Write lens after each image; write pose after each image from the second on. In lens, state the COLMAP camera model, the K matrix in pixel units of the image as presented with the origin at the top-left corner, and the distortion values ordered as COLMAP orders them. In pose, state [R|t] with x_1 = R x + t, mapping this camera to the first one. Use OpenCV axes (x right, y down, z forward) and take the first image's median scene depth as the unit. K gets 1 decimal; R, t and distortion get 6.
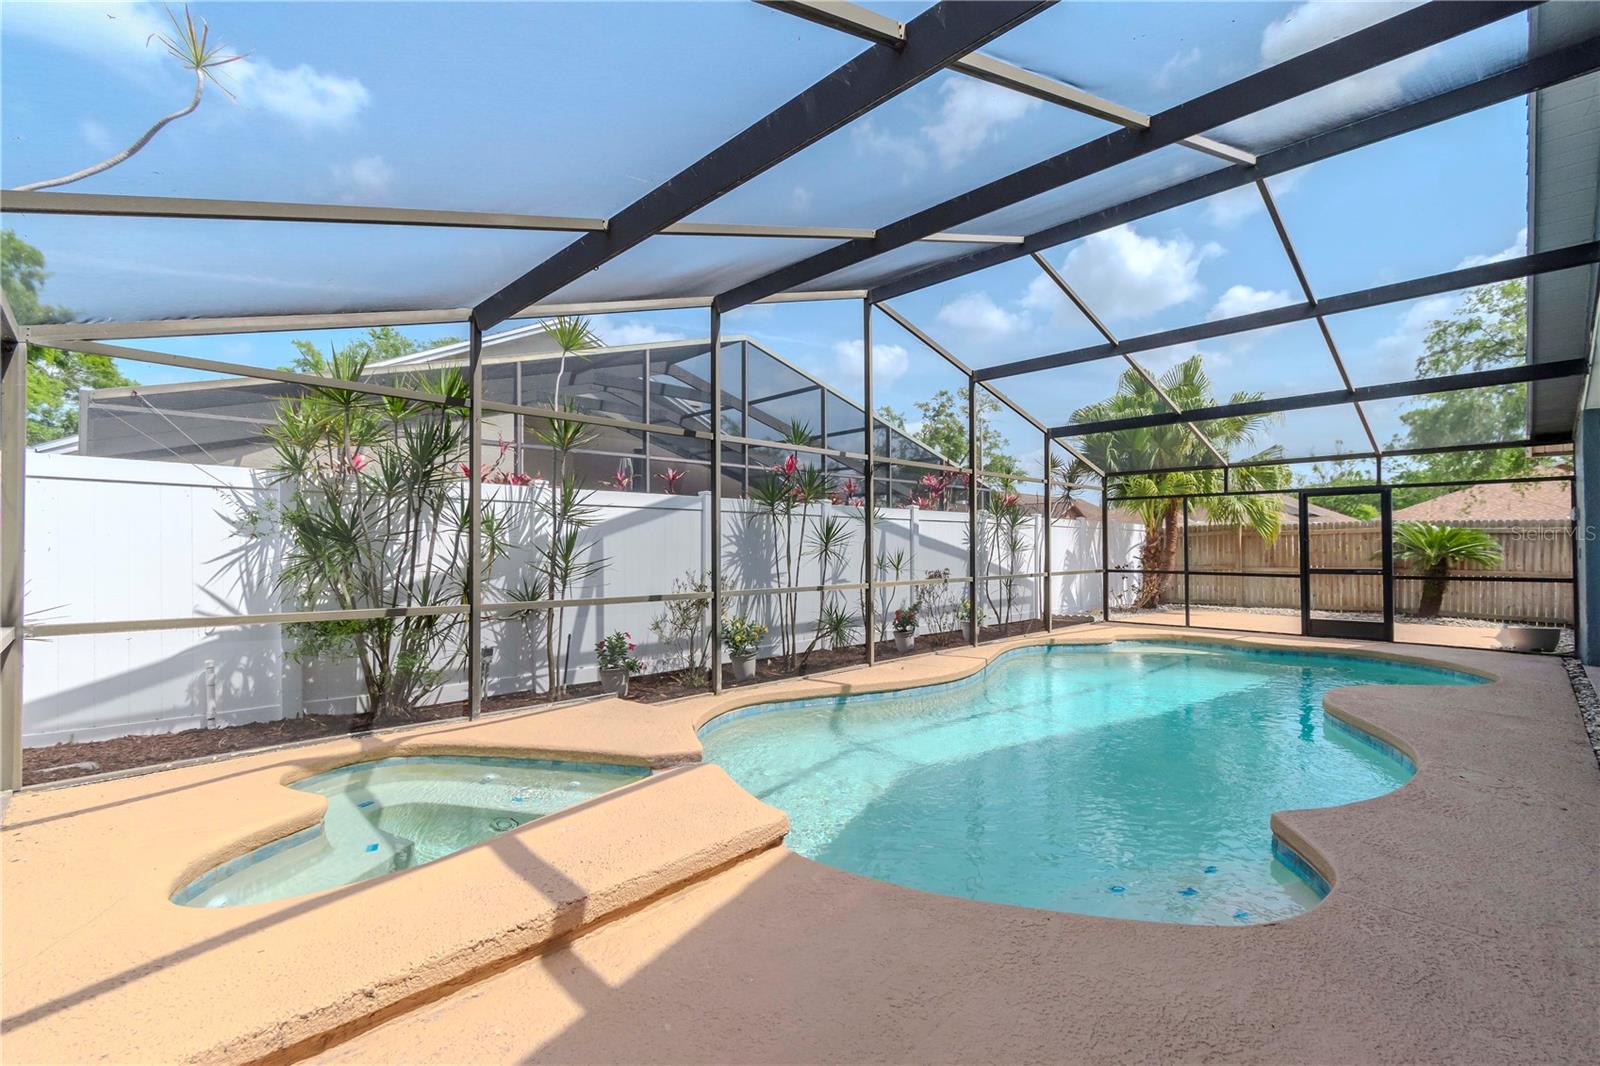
lens RADIAL K [[716.4, 0, 796.5], [0, 716.4, 538.2], [0, 0, 1]] dist [0.003416, -0.000152]
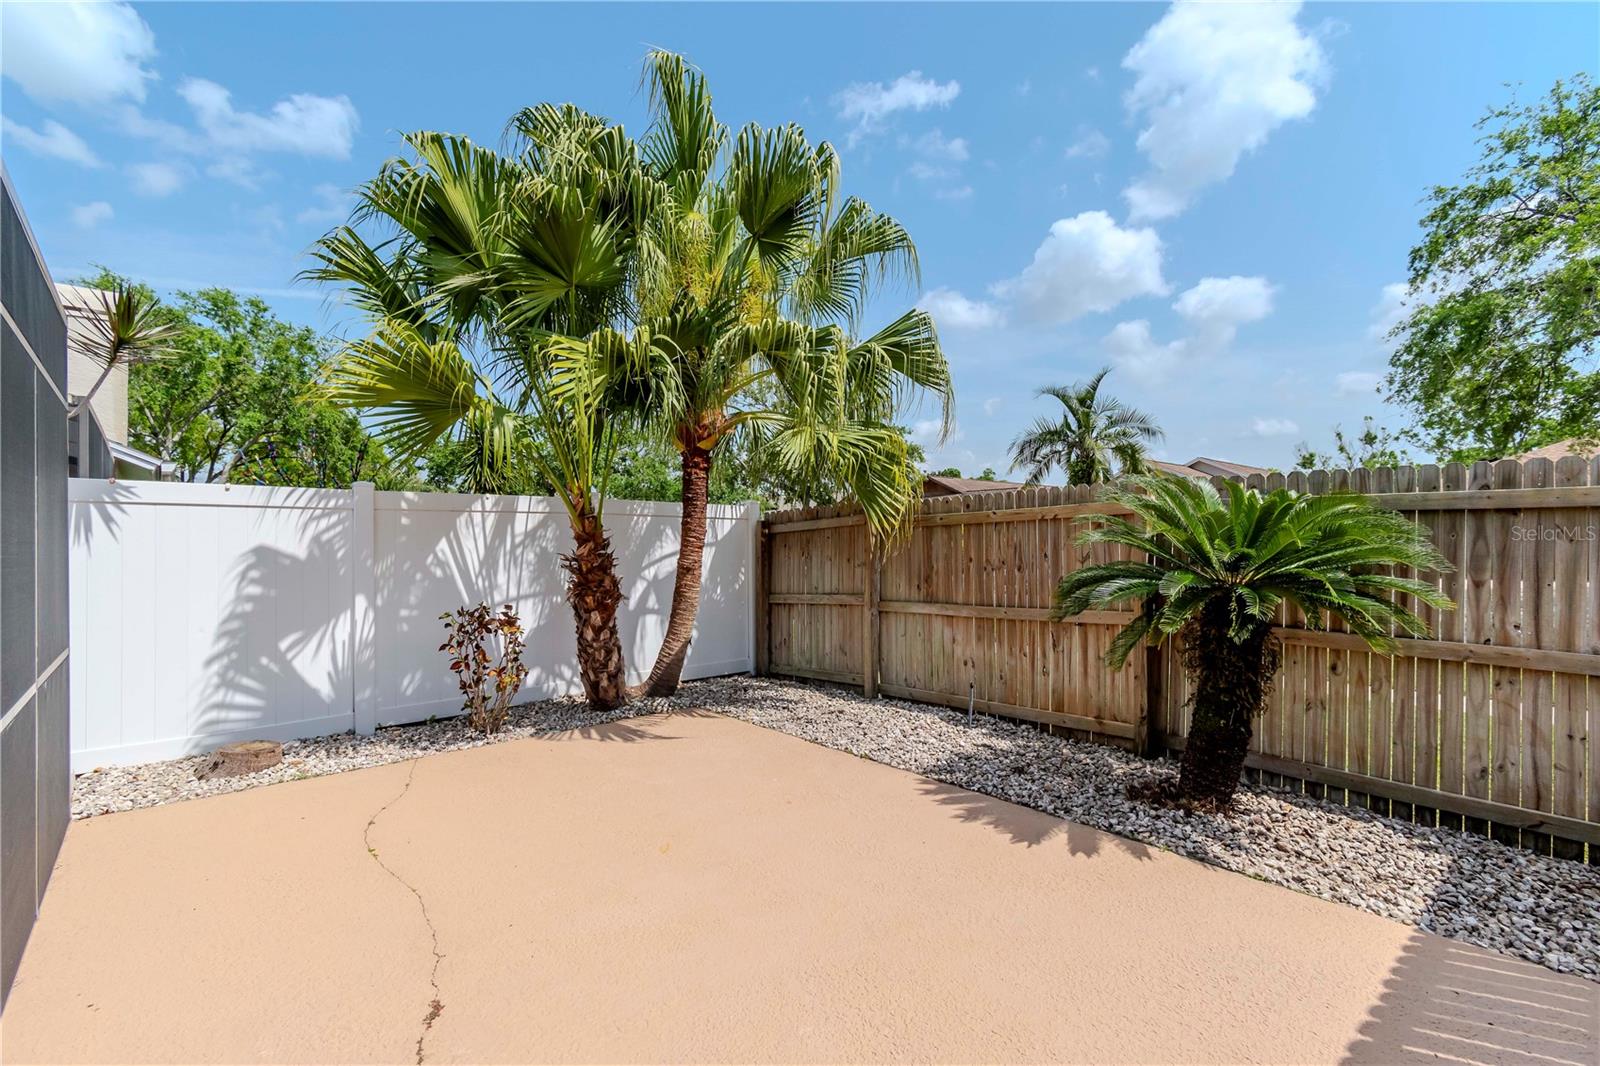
lens RADIAL K [[716.4, 0, 801.4], [0, 716.4, 534.0], [0, 0, 1]] dist [0.003416, -0.000152]
pose [[0.998981, -0.008989, -0.044225, 0.373089], [0.008982, 0.999960, -0.000363, 0.000390], [0.044226, -0.000035, 0.999022, 0.357577]]
